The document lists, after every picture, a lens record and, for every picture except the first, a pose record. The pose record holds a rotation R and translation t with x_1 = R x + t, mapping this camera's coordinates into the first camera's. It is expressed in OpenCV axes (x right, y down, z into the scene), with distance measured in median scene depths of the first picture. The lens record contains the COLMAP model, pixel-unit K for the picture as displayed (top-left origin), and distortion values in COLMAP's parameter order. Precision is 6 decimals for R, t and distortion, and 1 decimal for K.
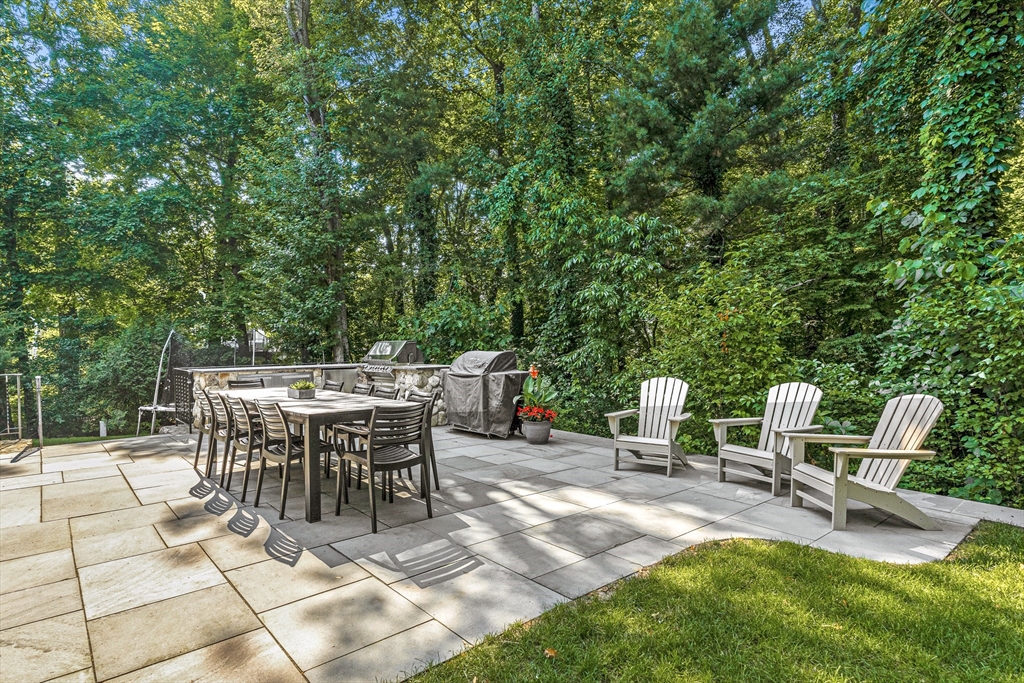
lens RADIAL K [[552.6, 0, 511.3], [0, 552.6, 342.6], [0, 0, 1]] dist [-0.003107, -0.000336]
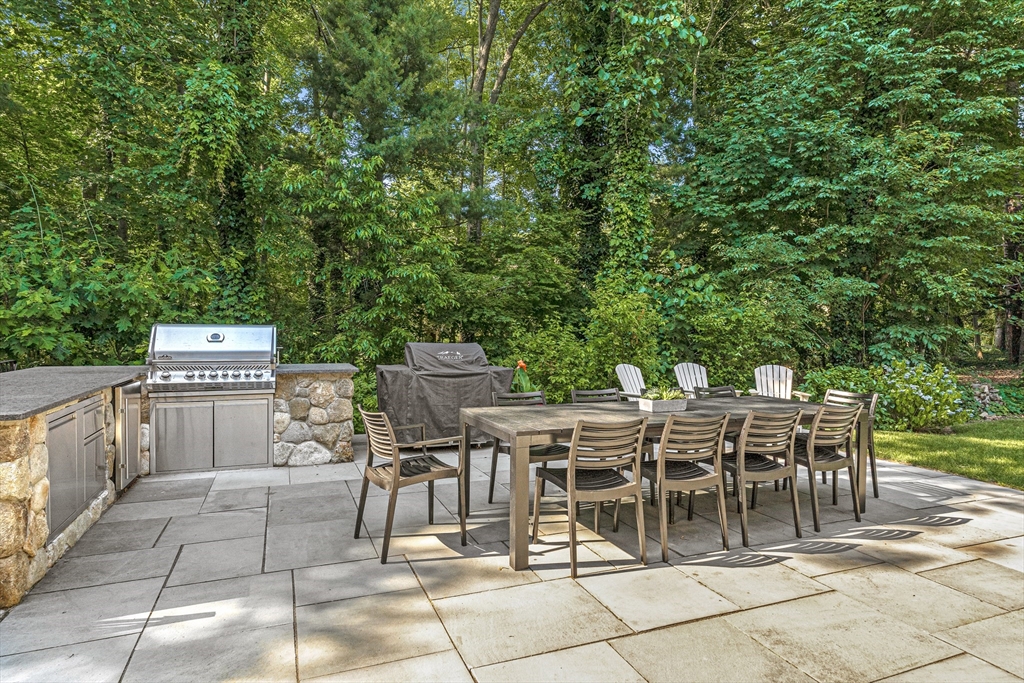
lens RADIAL K [[576.4, 0, 511.8], [0, 576.4, 340.8], [0, 0, 1]] dist [-0.004224, -0.000472]
pose [[0.307387, 0.006430, 0.951563, -1.550324], [-0.021355, 0.999772, 0.000143, 0.011448], [-0.951345, -0.020364, 0.307455, 1.255225]]
